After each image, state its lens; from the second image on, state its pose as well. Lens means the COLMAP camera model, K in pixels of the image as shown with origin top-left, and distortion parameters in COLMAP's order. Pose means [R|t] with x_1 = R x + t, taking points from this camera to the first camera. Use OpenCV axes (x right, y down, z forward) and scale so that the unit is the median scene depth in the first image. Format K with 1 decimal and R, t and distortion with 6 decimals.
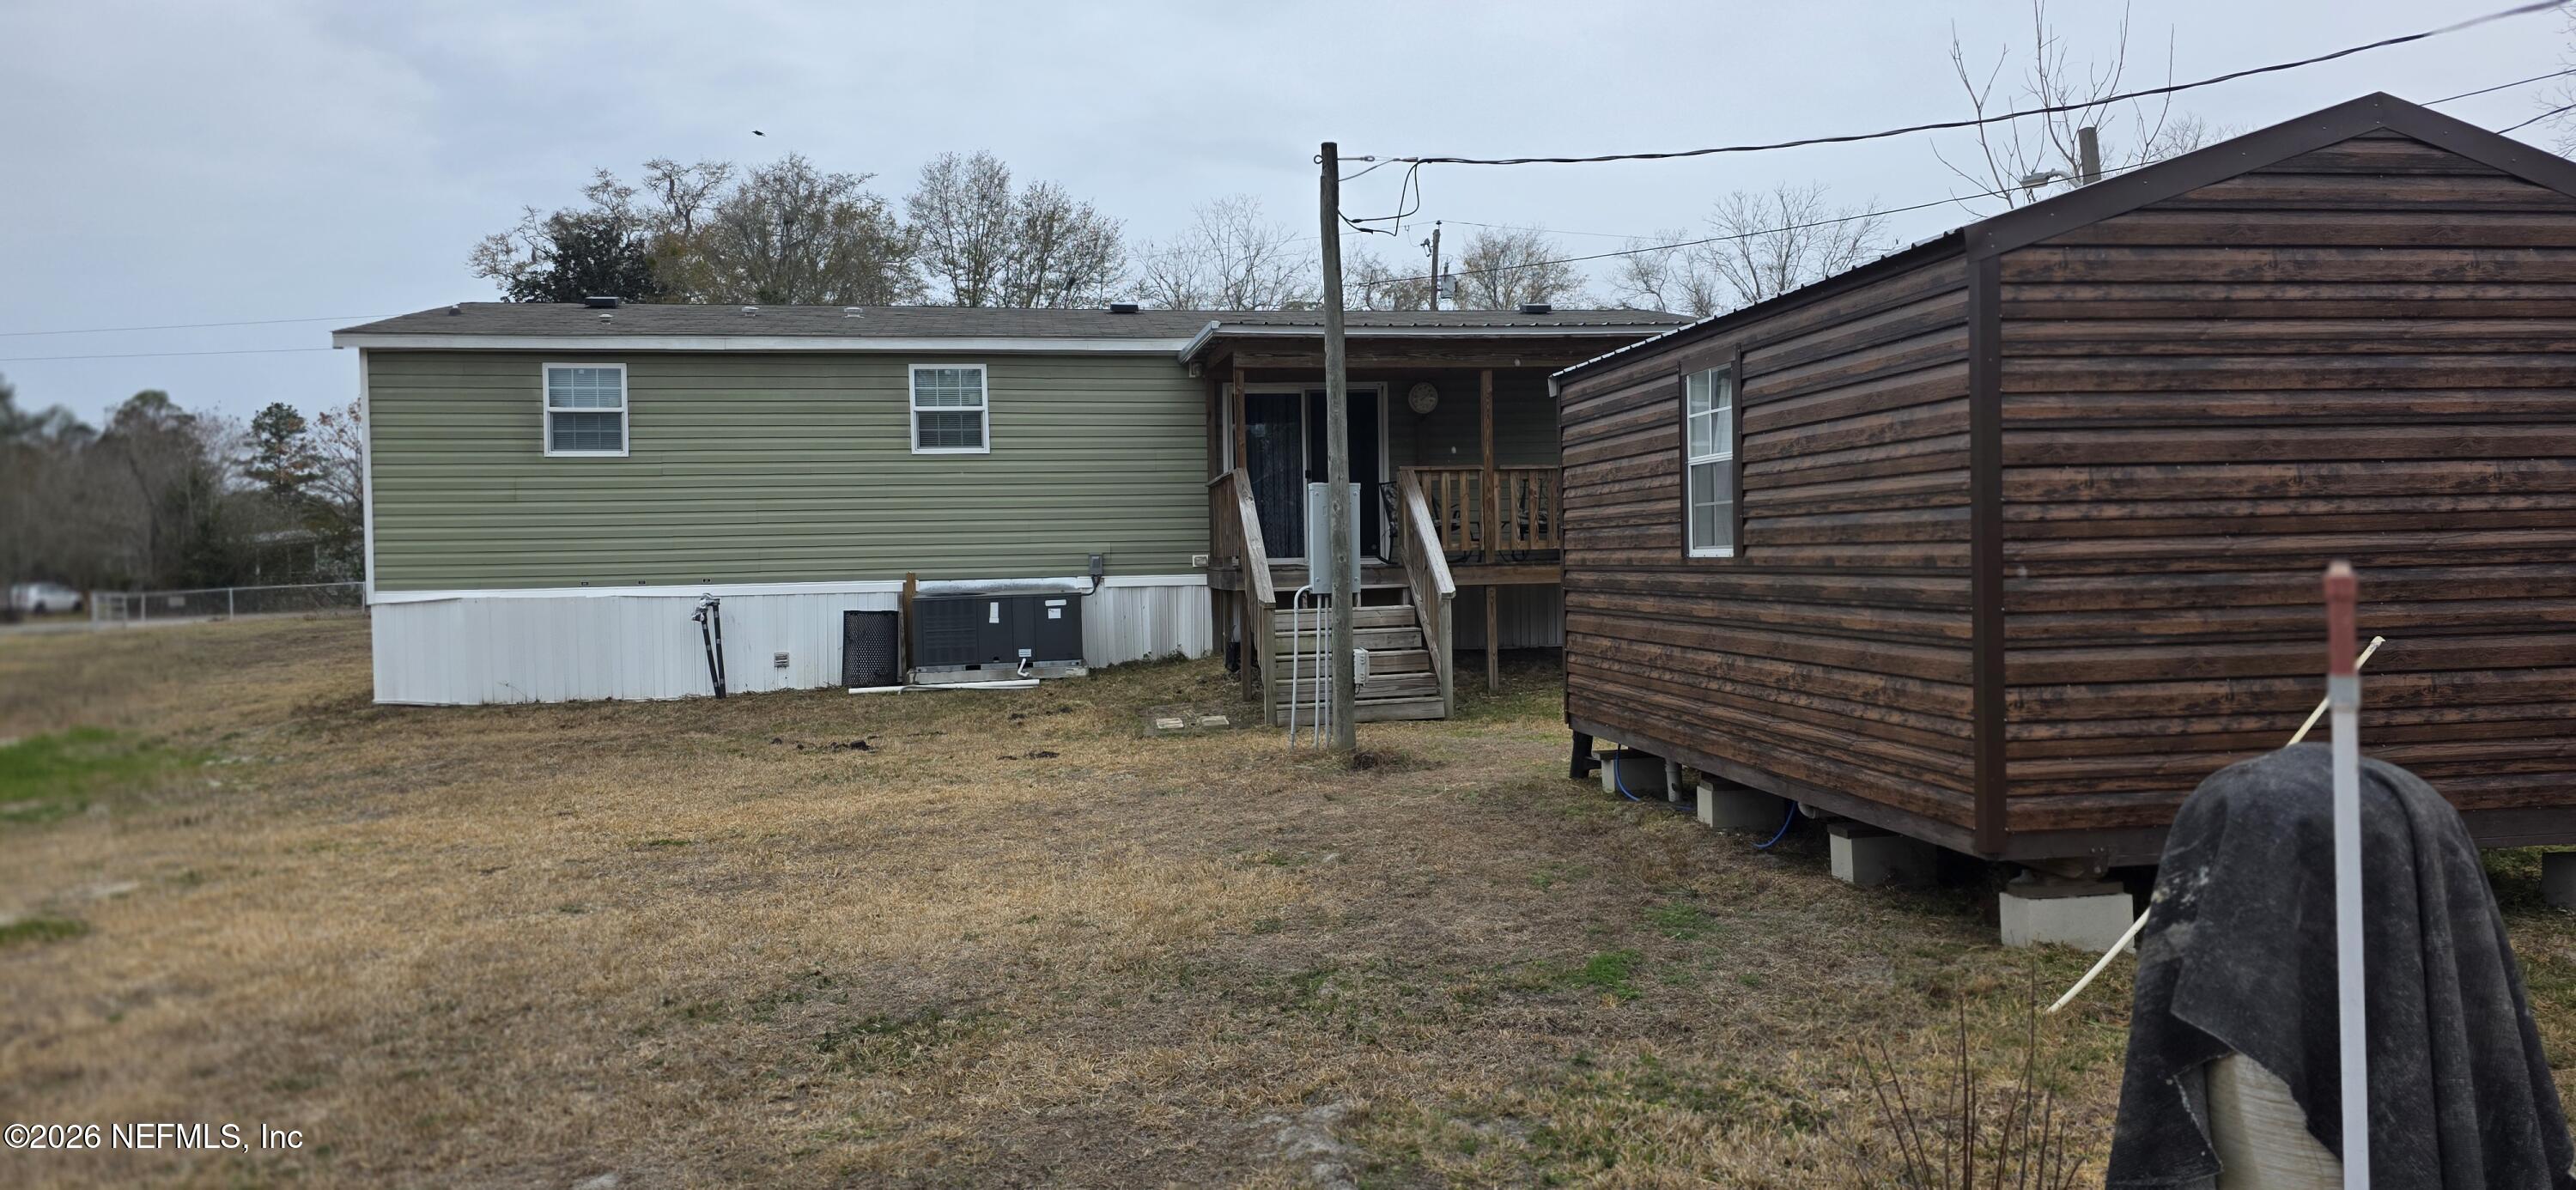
lens RADIAL K [[1744.0, 0, 1358.7], [0, 1744.0, 566.3], [0, 0, 1]] dist [0.044714, -0.004779]
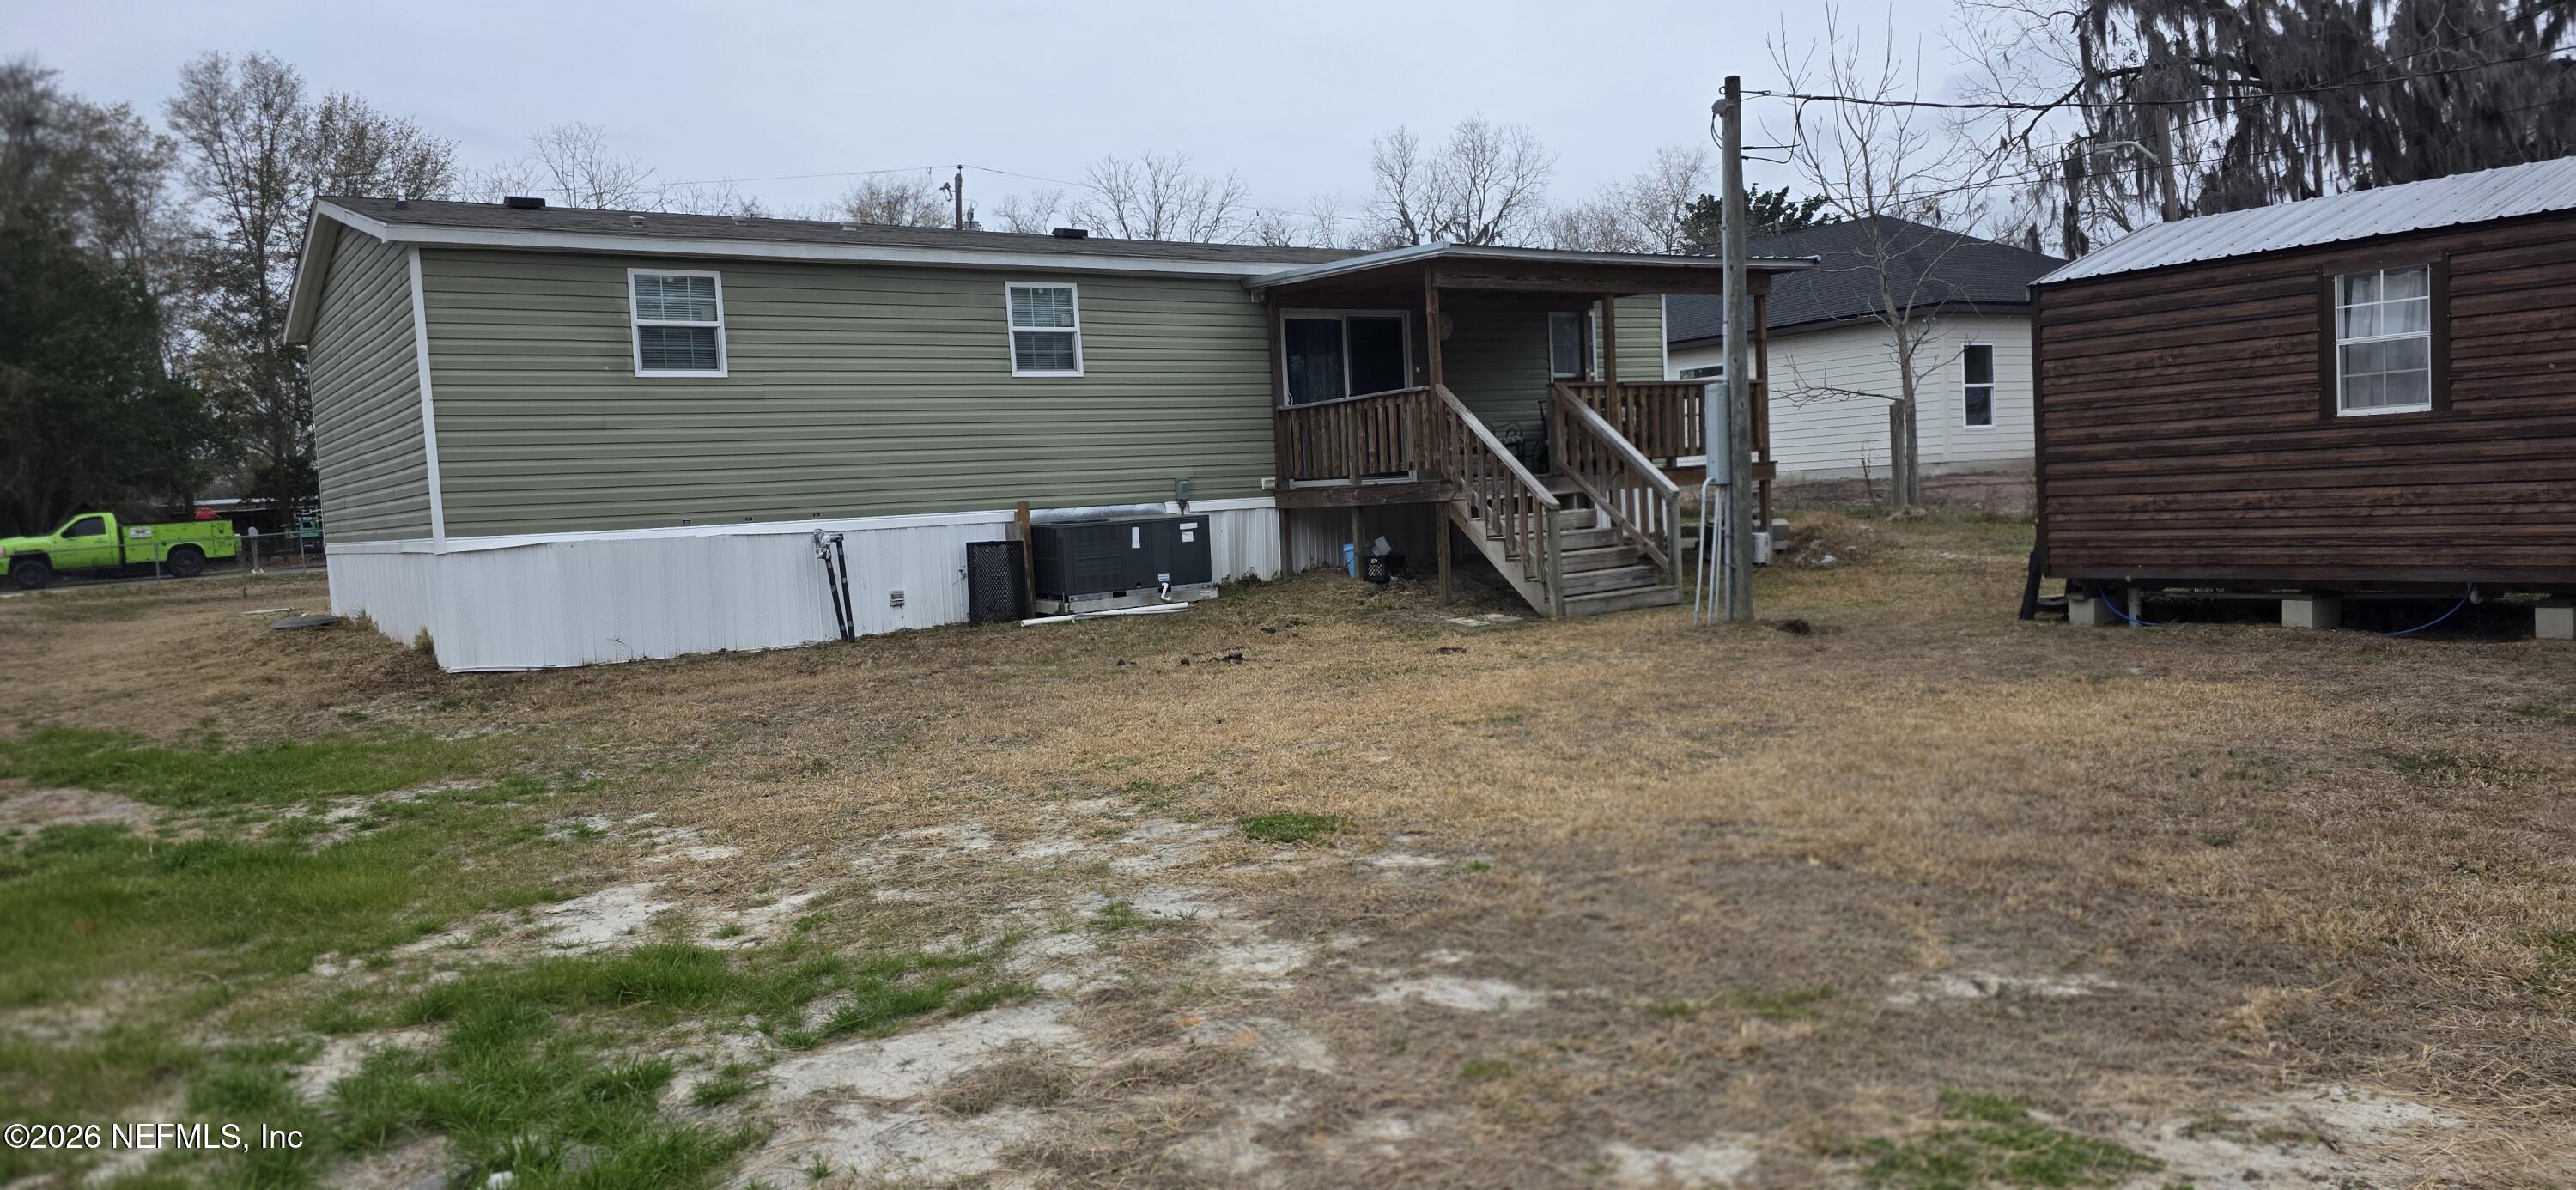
lens RADIAL K [[1744.0, 0, 1358.7], [0, 1744.0, 566.3], [0, 0, 1]] dist [0.044714, -0.004779]
pose [[0.905755, -0.044944, 0.421411, -0.503302], [0.037451, 0.998959, 0.026044, 0.021617], [-0.422143, -0.007807, 0.906496, 0.061721]]
